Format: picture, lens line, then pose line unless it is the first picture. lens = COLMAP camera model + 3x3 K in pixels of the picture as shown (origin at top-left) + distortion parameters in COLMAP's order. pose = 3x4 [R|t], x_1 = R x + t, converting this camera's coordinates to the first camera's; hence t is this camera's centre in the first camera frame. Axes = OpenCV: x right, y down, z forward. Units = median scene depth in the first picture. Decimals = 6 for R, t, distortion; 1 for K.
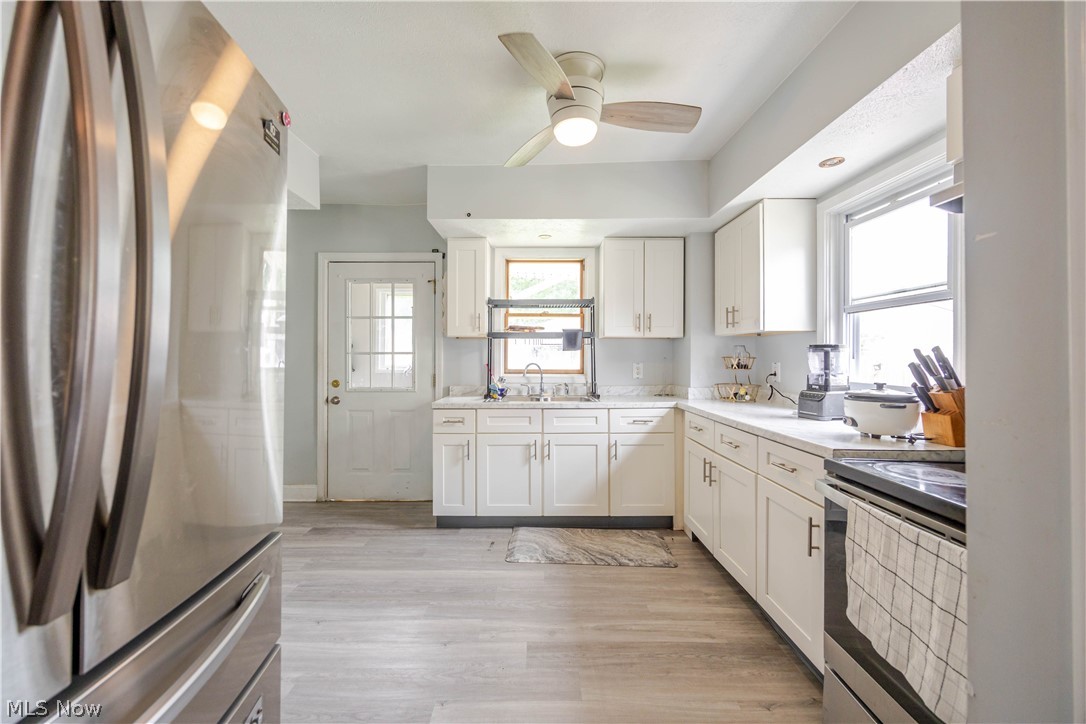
lens RADIAL K [[424.0, 0, 525.6], [0, 424.0, 362.0], [0, 0, 1]] dist [-0.001587, -0.000641]
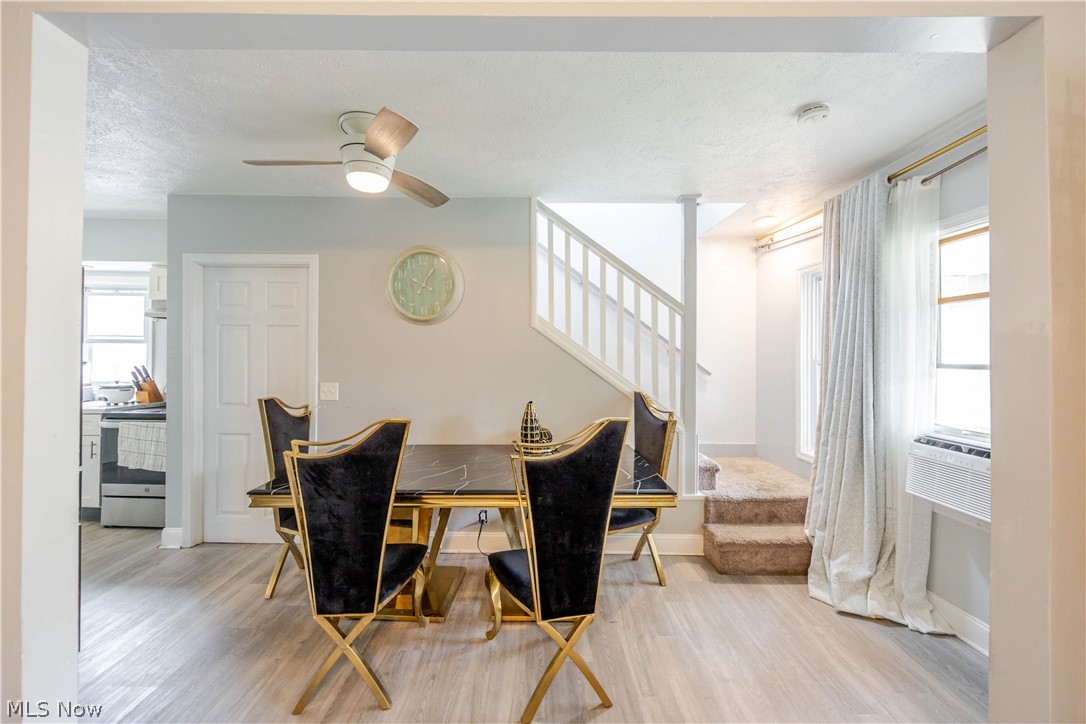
lens RADIAL K [[424.0, 0, 537.5], [0, 424.0, 354.2], [0, 0, 1]] dist [-0.001587, -0.000641]
pose [[-0.012260, 0.003901, 0.999917, -0.823729], [-0.007051, 0.999967, -0.003988, -0.055455], [-0.999900, -0.007100, -0.012232, -0.691429]]
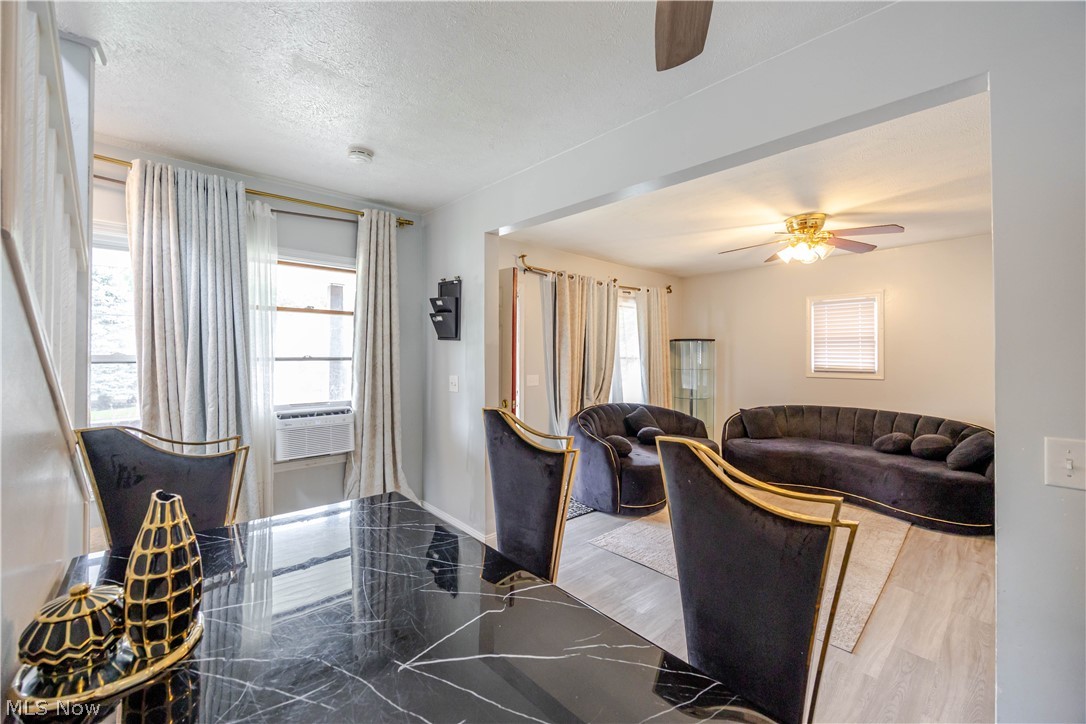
lens RADIAL K [[424.0, 0, 537.2], [0, 424.0, 354.4], [0, 0, 1]] dist [-0.001587, -0.000641]
pose [[-0.746119, -0.003454, -0.665804, 0.131426], [-0.001173, 0.999992, -0.003872, -0.049347], [0.665812, -0.002108, -0.746117, -0.281842]]
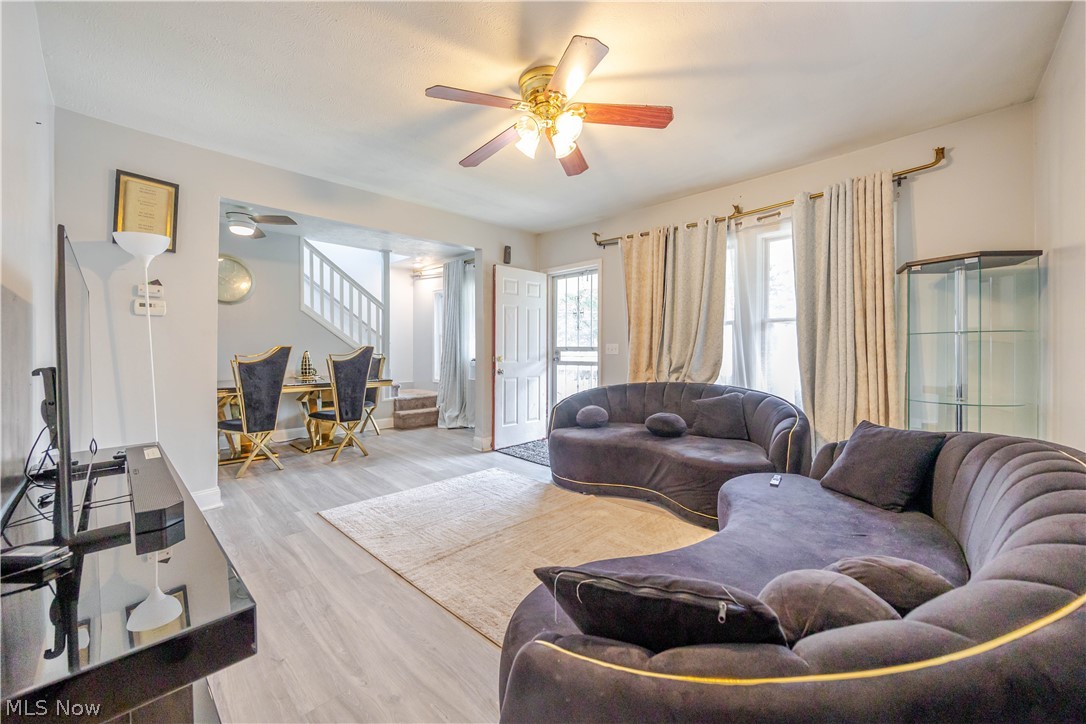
lens RADIAL K [[424.0, 0, 526.9], [0, 424.0, 353.9], [0, 0, 1]] dist [-0.001587, -0.000641]
pose [[-0.707432, -0.002268, 0.706778, -1.735071], [-0.000412, 0.999996, 0.002797, 0.051245], [-0.706781, 0.001687, -0.707430, -0.101698]]
